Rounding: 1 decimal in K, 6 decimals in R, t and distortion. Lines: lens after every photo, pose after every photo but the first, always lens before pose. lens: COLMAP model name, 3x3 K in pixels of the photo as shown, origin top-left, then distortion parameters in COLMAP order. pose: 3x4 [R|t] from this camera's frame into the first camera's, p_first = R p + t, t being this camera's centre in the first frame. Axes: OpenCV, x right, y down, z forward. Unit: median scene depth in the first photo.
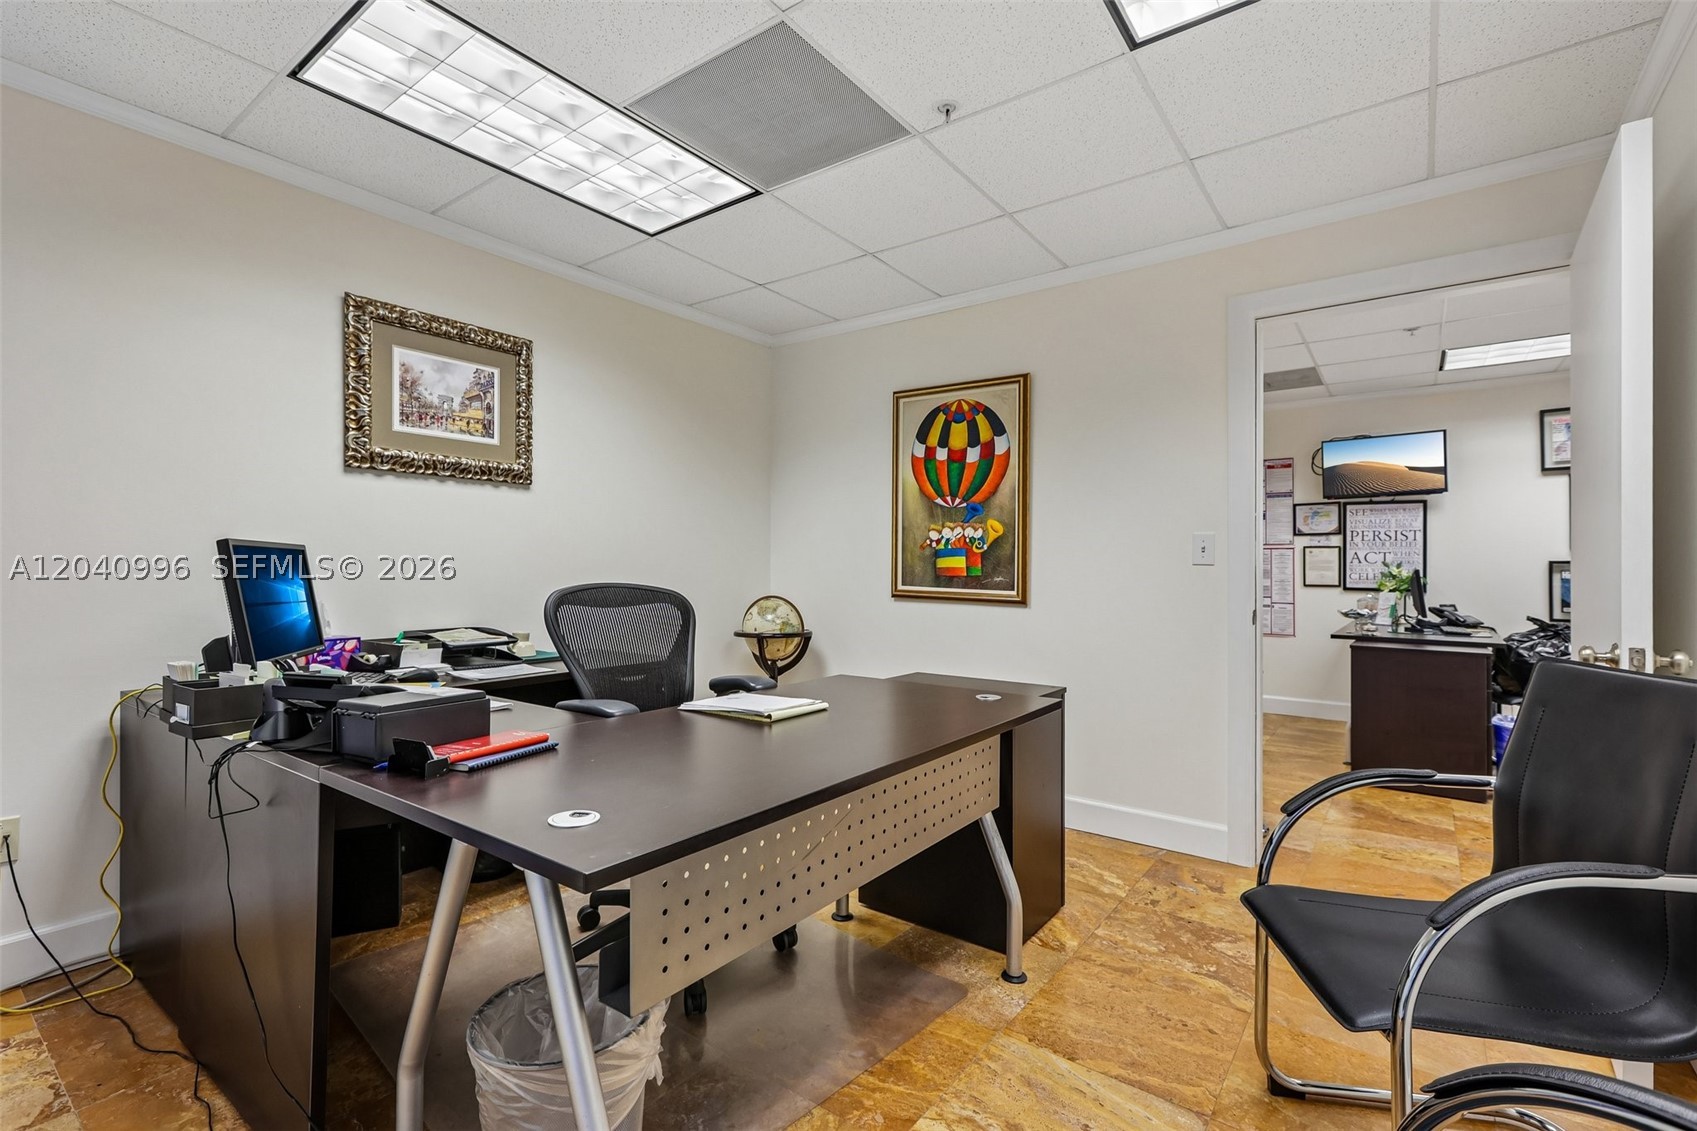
lens RADIAL K [[755.0, 0, 851.3], [0, 755.0, 564.6], [0, 0, 1]] dist [-0.010882, 0.000092]
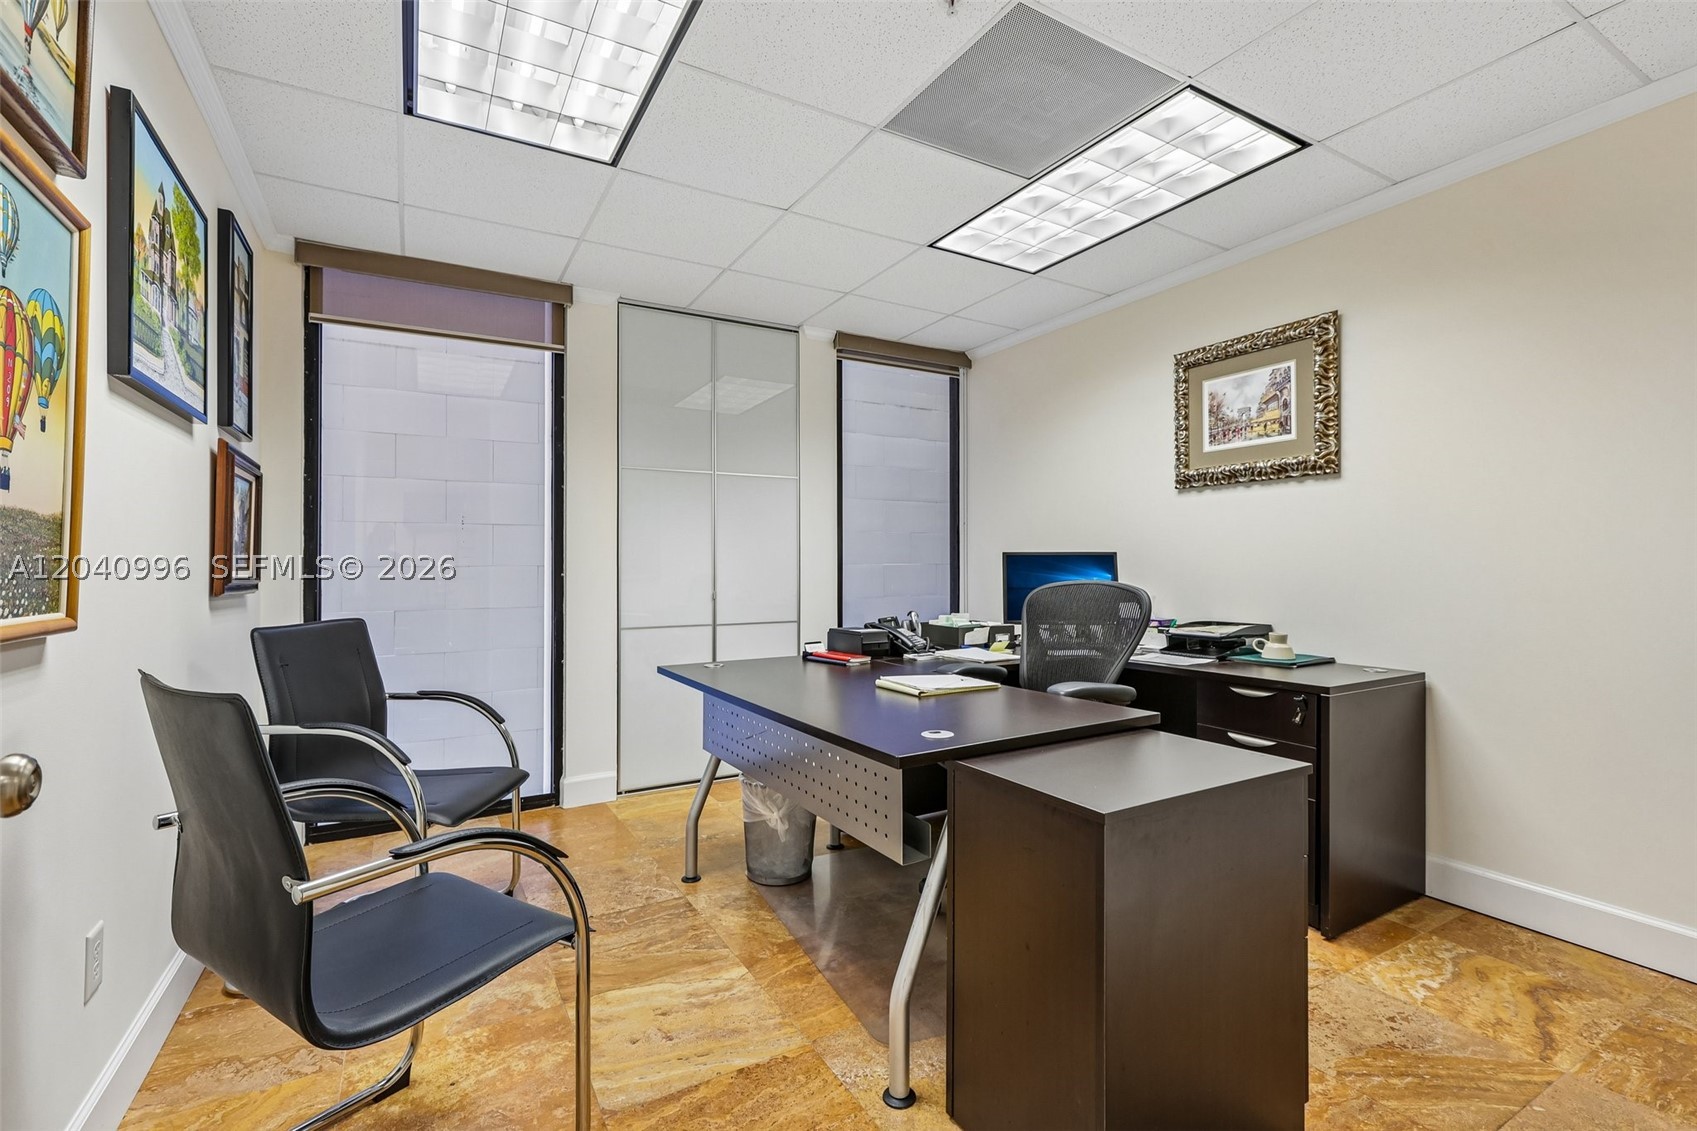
lens RADIAL K [[755.0, 0, 851.3], [0, 755.0, 564.6], [0, 0, 1]] dist [-0.010882, 0.000092]
pose [[-0.385559, -0.008548, -0.922644, 0.563581], [0.004671, 0.999926, -0.011216, 0.008778], [0.922671, -0.008634, -0.385491, 0.748267]]
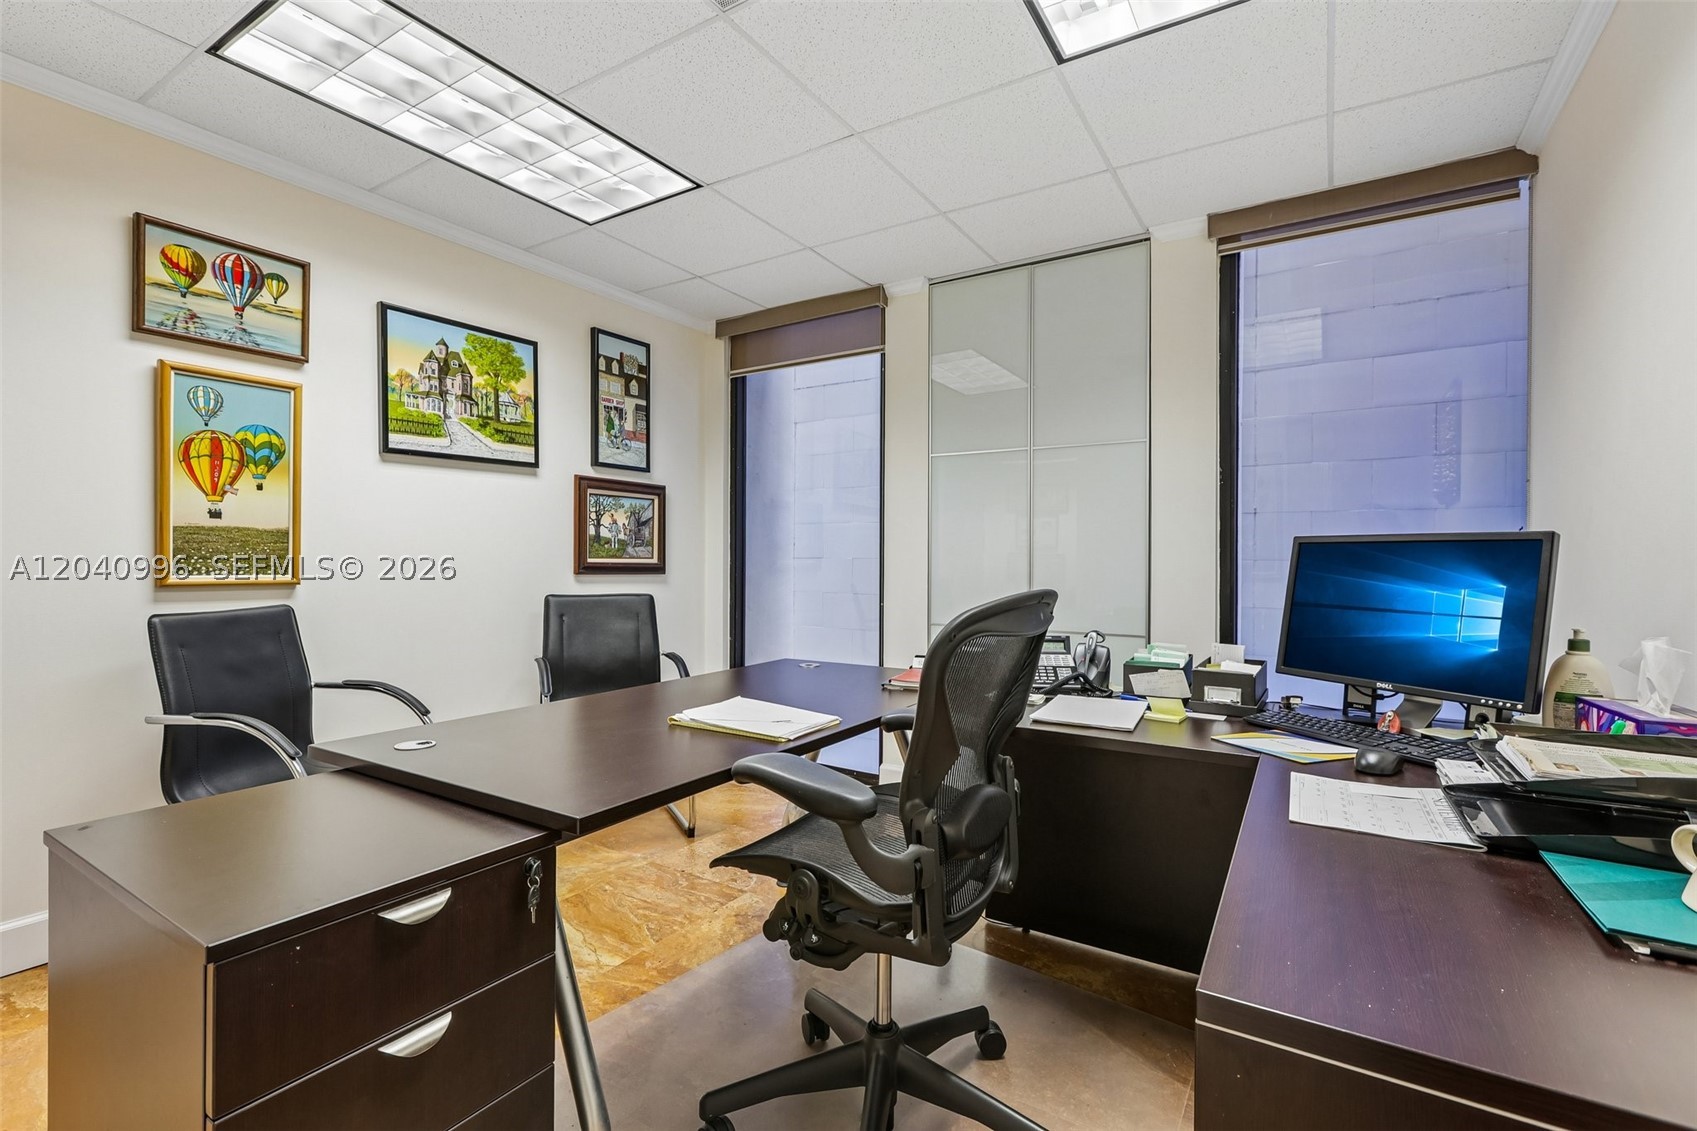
lens RADIAL K [[771.4, 0, 845.0], [0, 771.4, 558.0], [0, 0, 1]] dist [-0.002391, 0.000071]
pose [[-0.996645, -0.016639, -0.080131, -0.102664], [-0.016025, 0.999837, -0.008297, 0.006357], [0.080256, -0.006985, -0.996750, 1.071039]]
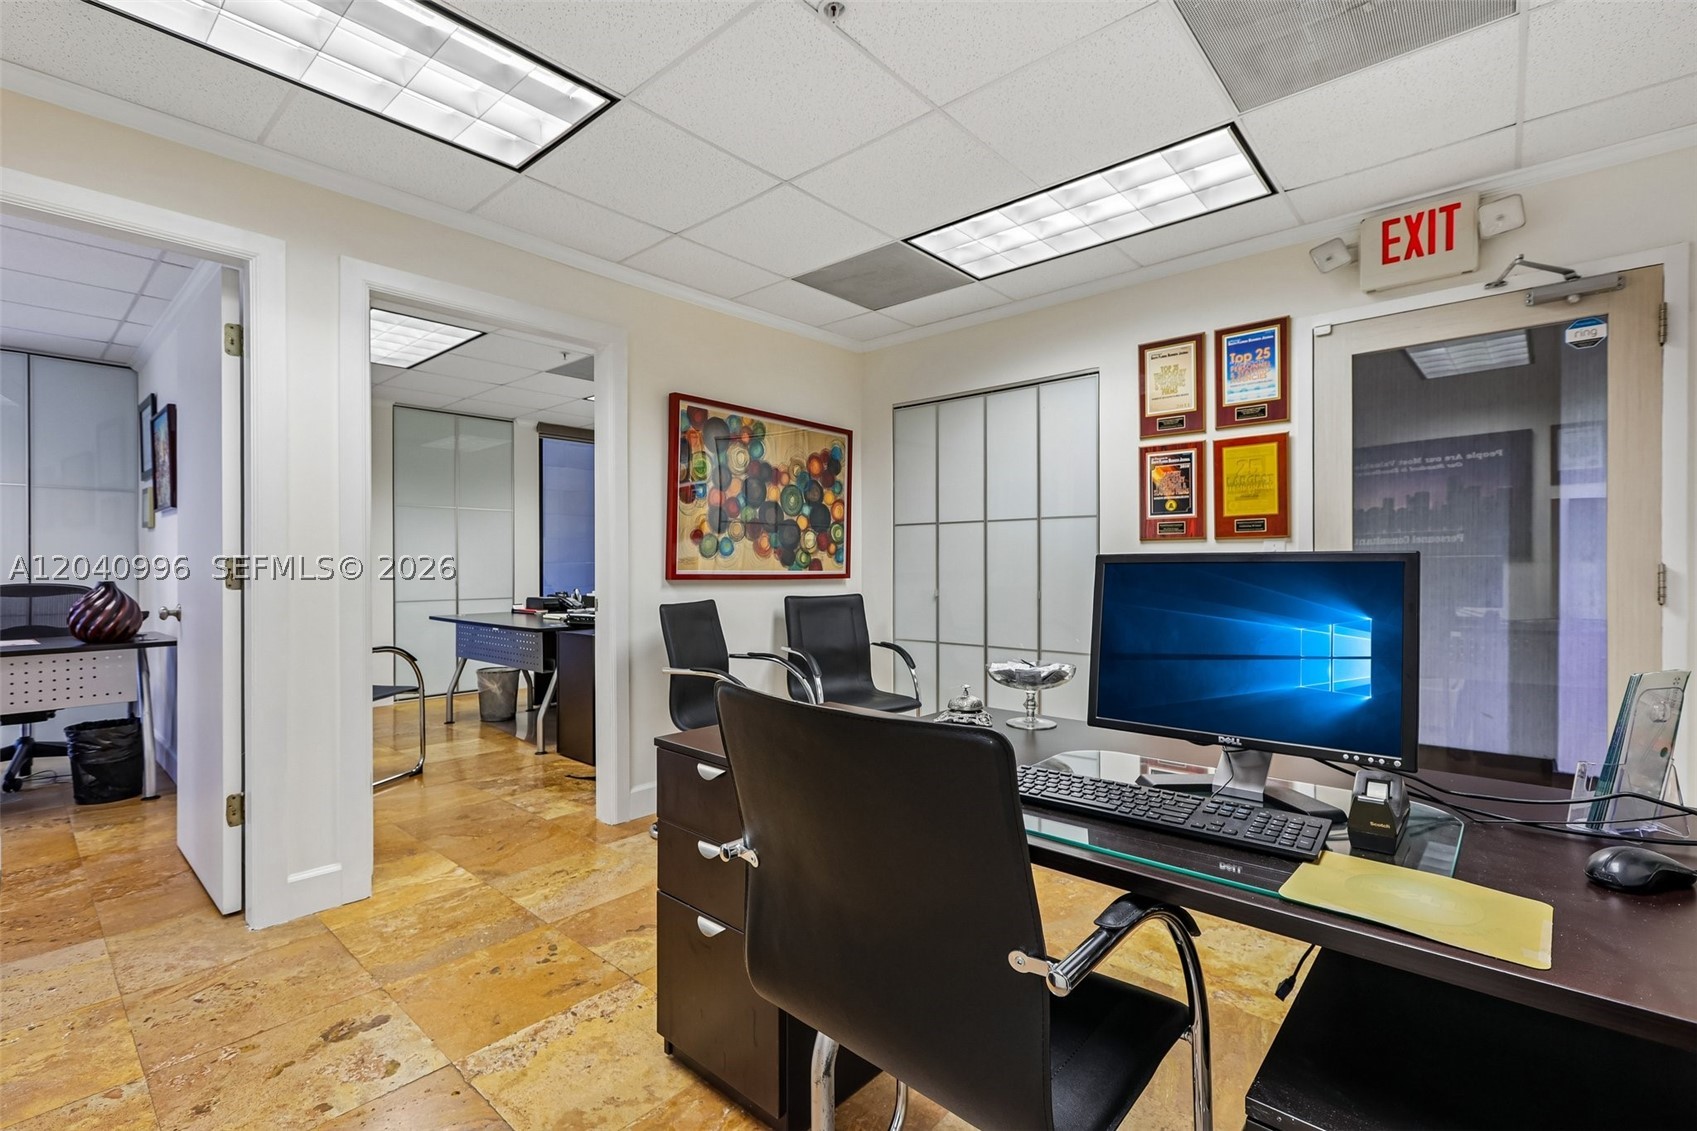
lens RADIAL K [[755.0, 0, 851.3], [0, 755.0, 564.6], [0, 0, 1]] dist [-0.010882, 0.000092]
pose [[-0.069608, -0.004962, -0.997562, 1.395535], [0.008346, 0.999950, -0.005557, 0.014855], [0.997540, -0.008713, -0.069563, 1.228225]]
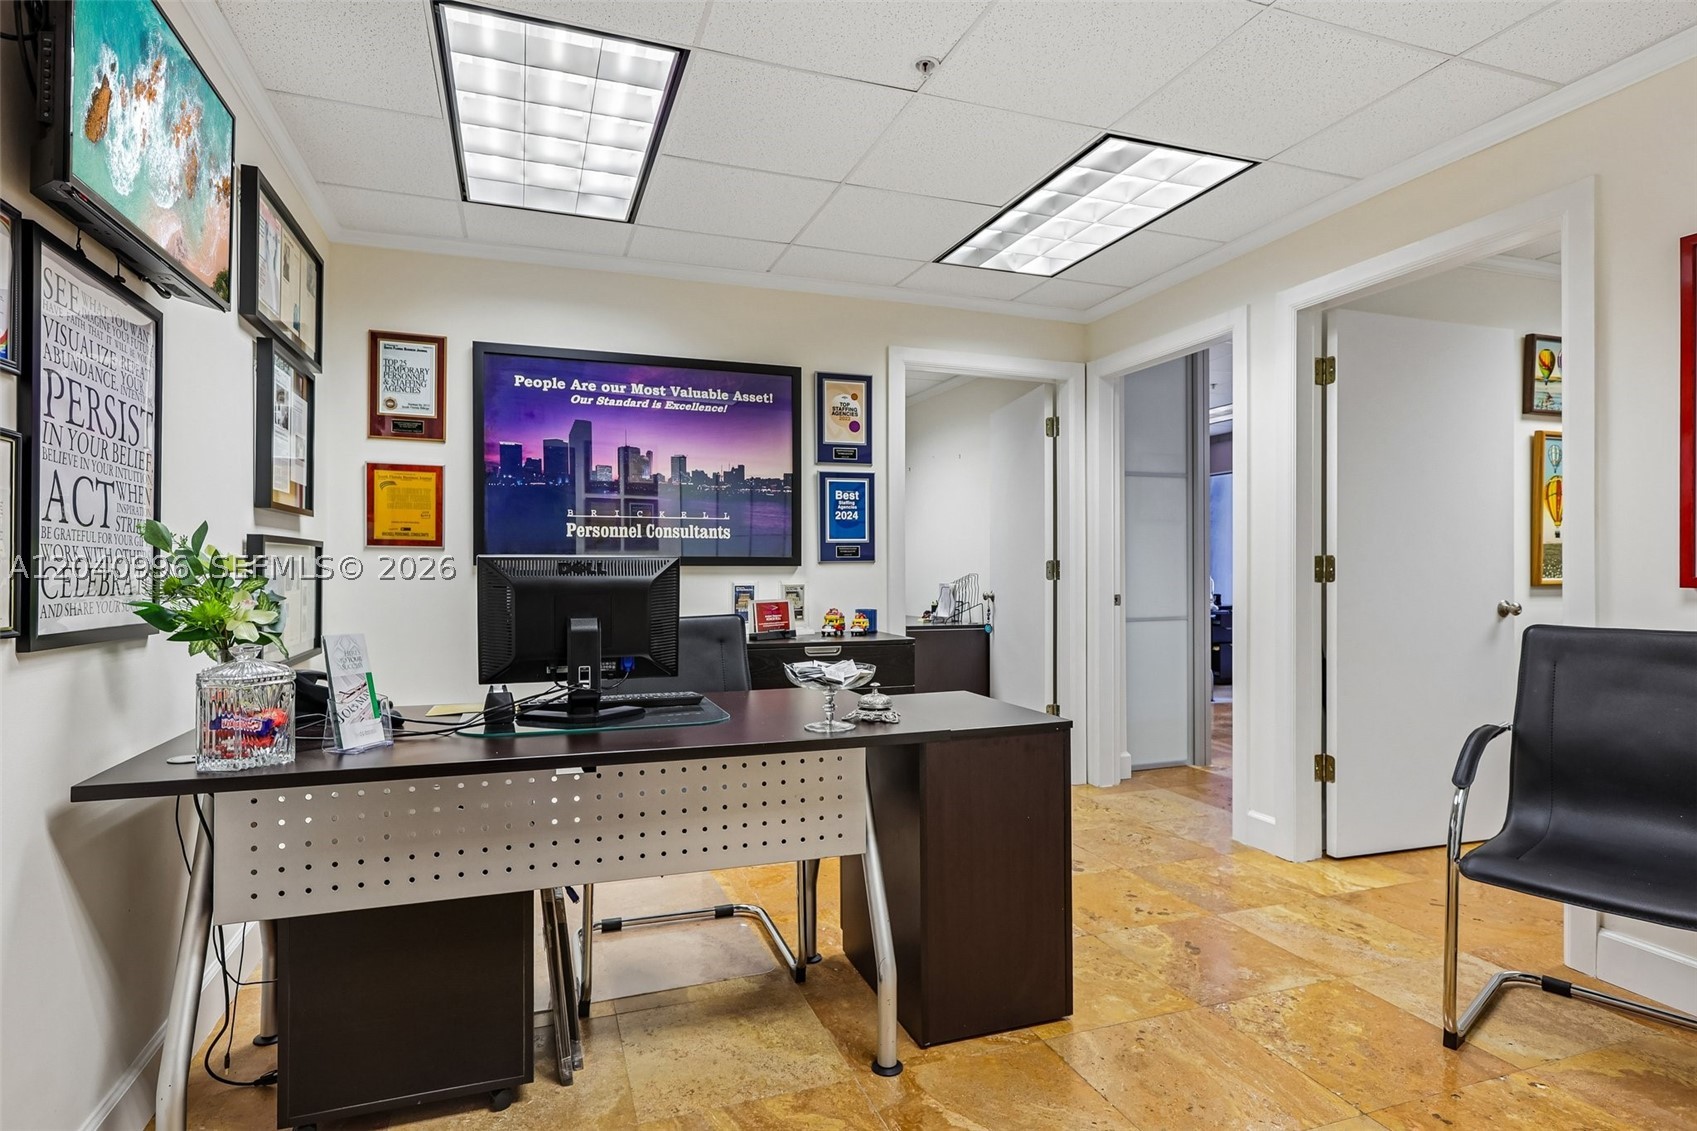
lens RADIAL K [[885.6, 0, 840.9], [0, 885.6, 562.4], [0, 0, 1]] dist [-0.002875, 0.000977]
pose [[-0.833987, -0.001550, 0.551783, 0.563832], [-0.005582, 0.999969, -0.005628, 0.016077], [-0.551756, -0.007774, -0.833969, 1.782034]]
